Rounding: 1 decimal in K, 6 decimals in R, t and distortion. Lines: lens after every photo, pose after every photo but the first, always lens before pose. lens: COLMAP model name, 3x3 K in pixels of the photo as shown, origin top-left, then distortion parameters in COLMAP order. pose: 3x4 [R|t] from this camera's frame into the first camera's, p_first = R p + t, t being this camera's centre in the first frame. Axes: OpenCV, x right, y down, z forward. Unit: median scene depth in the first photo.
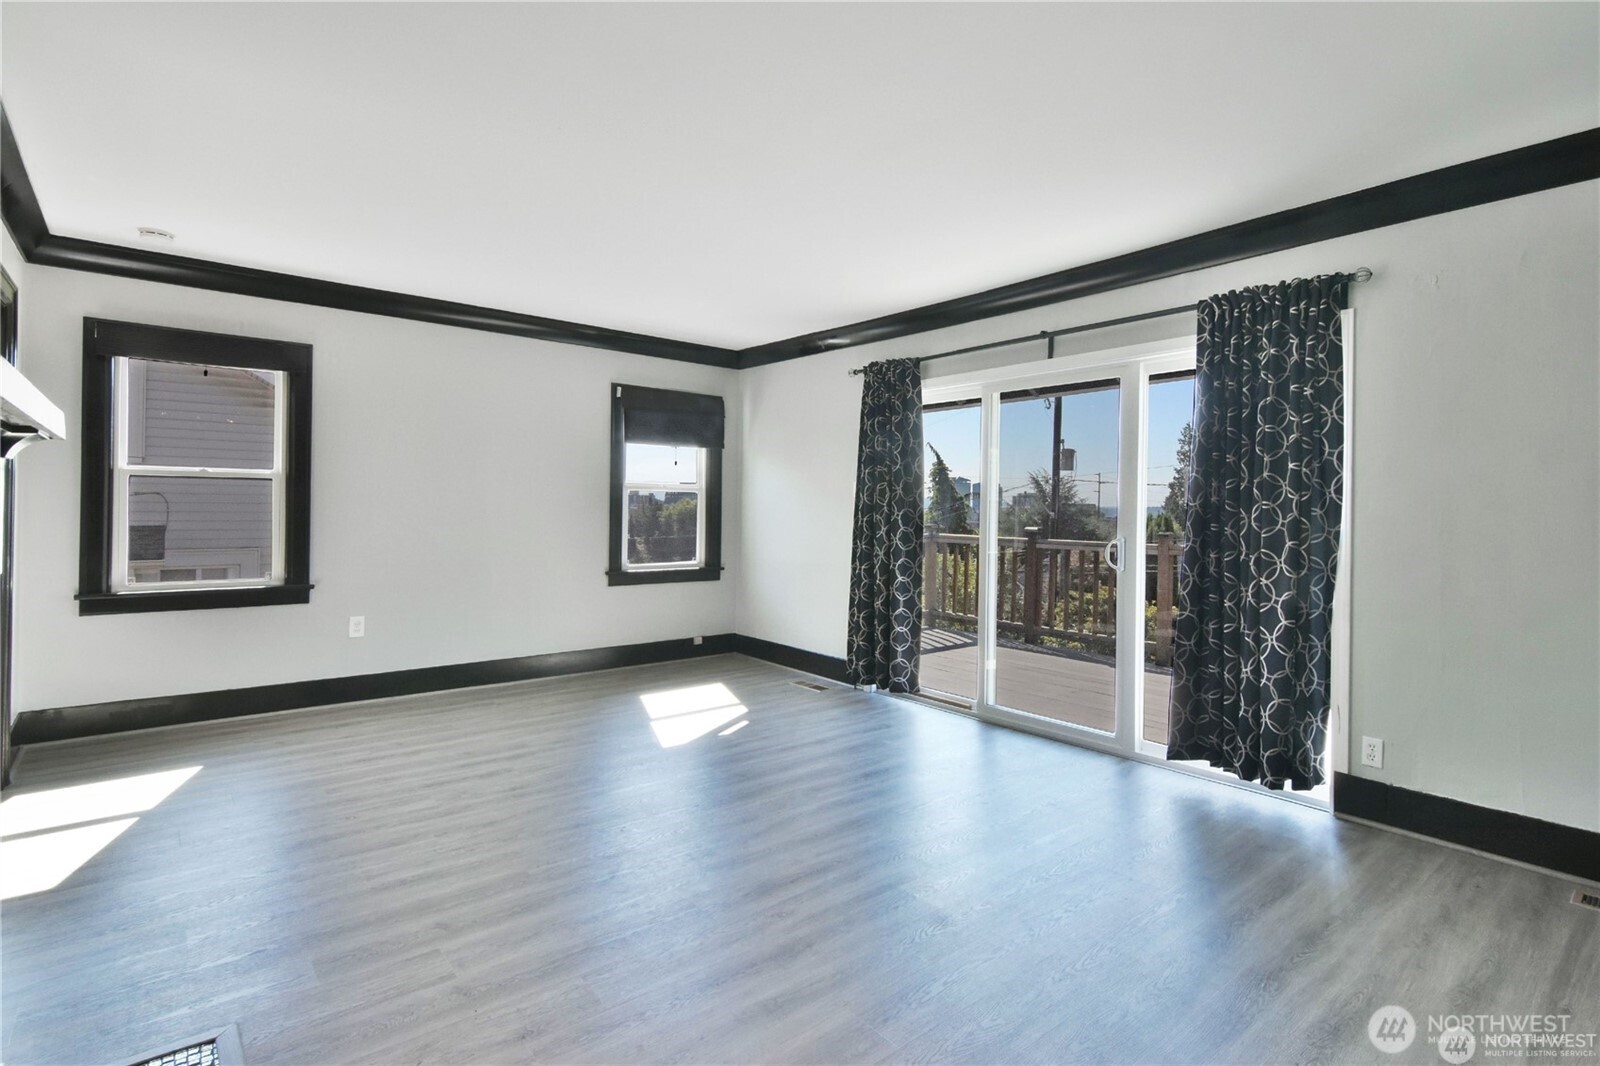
lens RADIAL K [[774.9, 0, 807.6], [0, 774.9, 515.4], [0, 0, 1]] dist [0.006772, -0.003370]
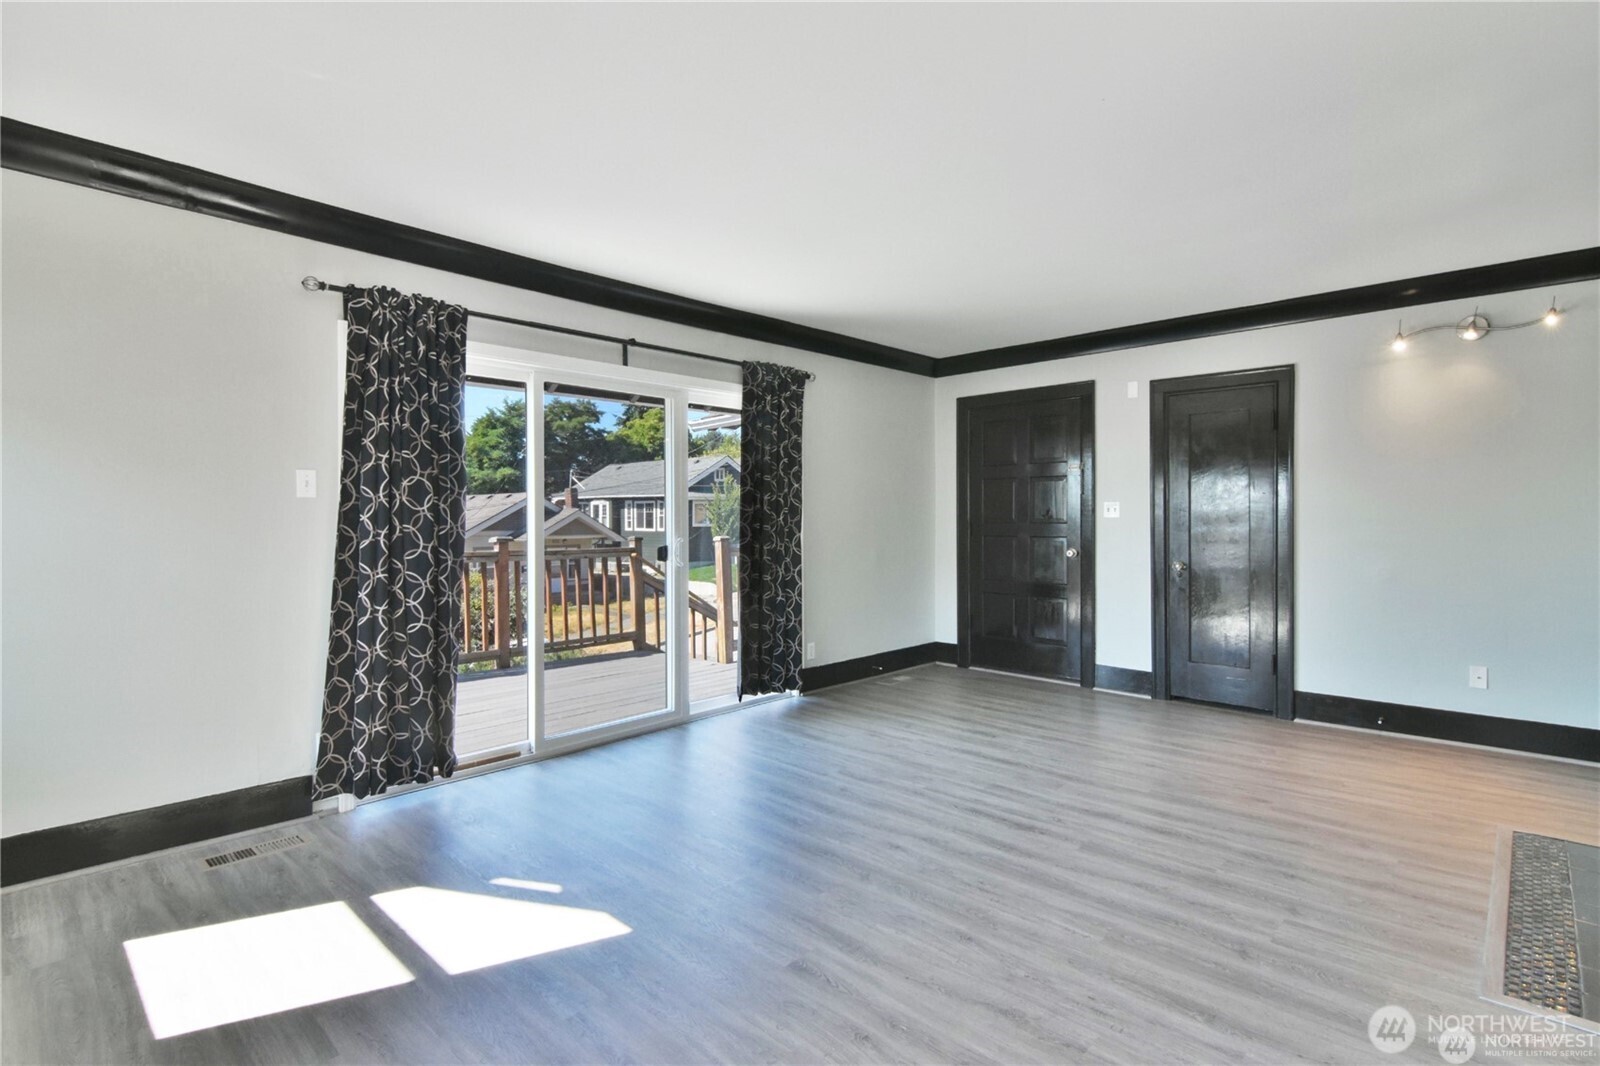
lens RADIAL K [[774.9, 0, 797.8], [0, 774.9, 537.5], [0, 0, 1]] dist [0.006772, -0.003370]
pose [[-0.106343, -0.039257, 0.993554, -0.681981], [0.005358, 0.999183, 0.040053, -0.016609], [-0.994315, 0.009583, -0.106045, 0.830580]]
